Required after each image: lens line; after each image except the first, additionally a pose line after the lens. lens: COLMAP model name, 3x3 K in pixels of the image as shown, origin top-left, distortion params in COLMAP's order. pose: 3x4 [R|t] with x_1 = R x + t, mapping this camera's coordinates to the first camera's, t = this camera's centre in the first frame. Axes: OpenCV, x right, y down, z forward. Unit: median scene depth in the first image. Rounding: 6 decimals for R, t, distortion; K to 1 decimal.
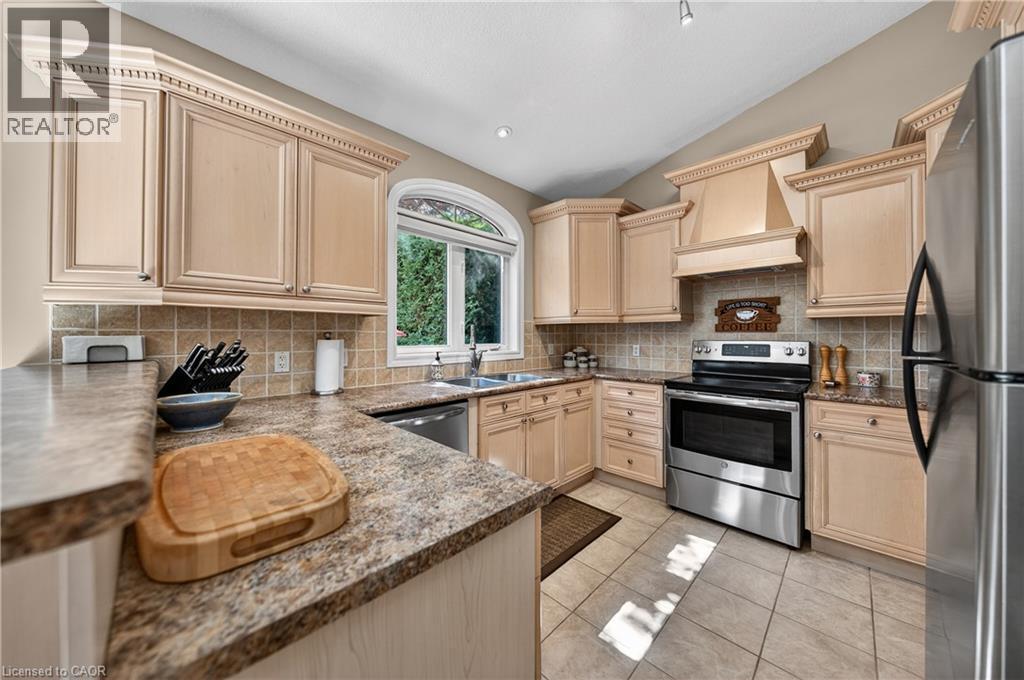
lens RADIAL K [[351.1, 0, 509.1], [0, 351.1, 336.7], [0, 0, 1]] dist [-0.001315, -0.000011]
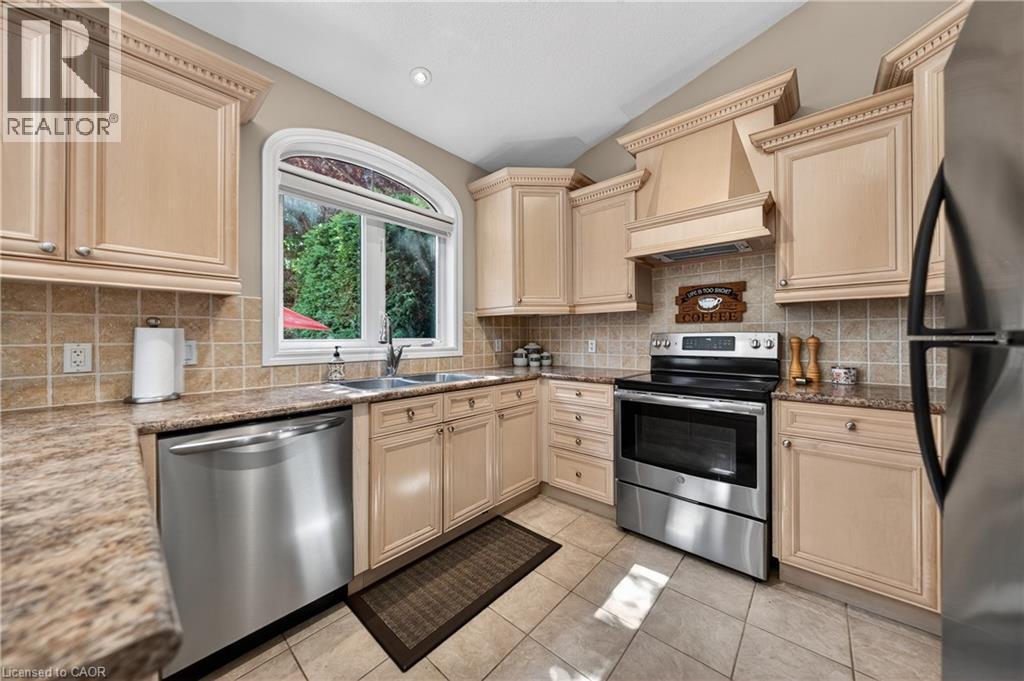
lens RADIAL K [[350.5, 0, 516.1], [0, 350.5, 340.8], [0, 0, 1]] dist [-0.001108, -0.000201]
pose [[0.998038, -0.003128, 0.062528, 0.157847], [0.002757, 0.999978, 0.006021, 0.027419], [-0.062545, -0.005837, 0.998025, 0.179098]]
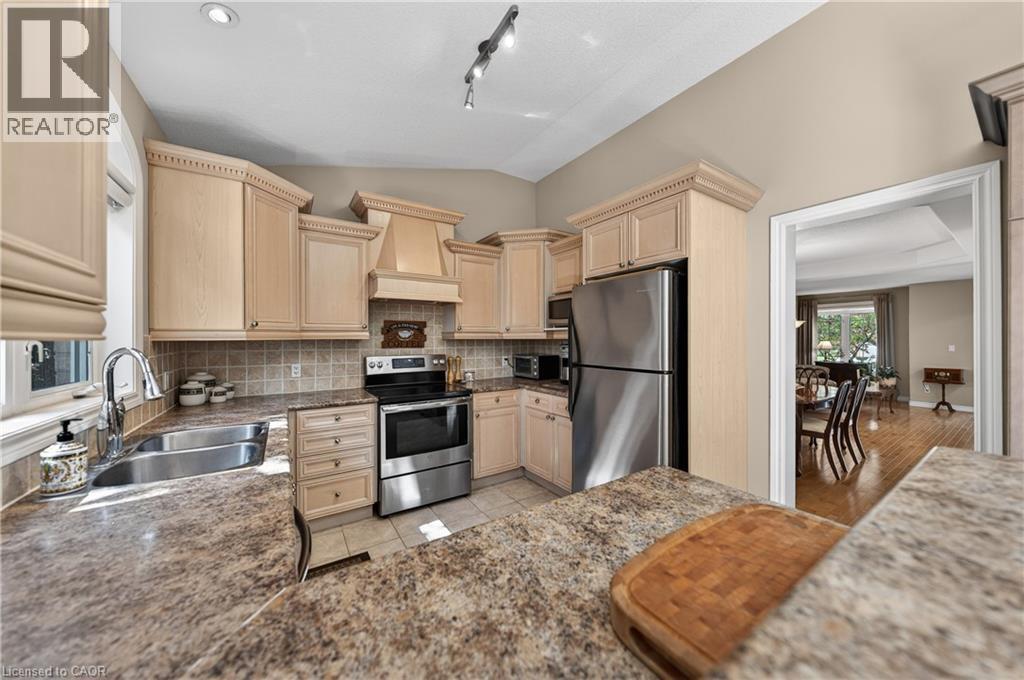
lens RADIAL K [[353.1, 0, 512.0], [0, 353.1, 340.0], [0, 0, 1]] dist [0.001040, 0.000241]
pose [[0.201361, -0.005128, 0.979504, -0.508901], [0.002659, 0.999985, 0.004689, -0.051092], [-0.979513, 0.001661, 0.201372, 0.423360]]
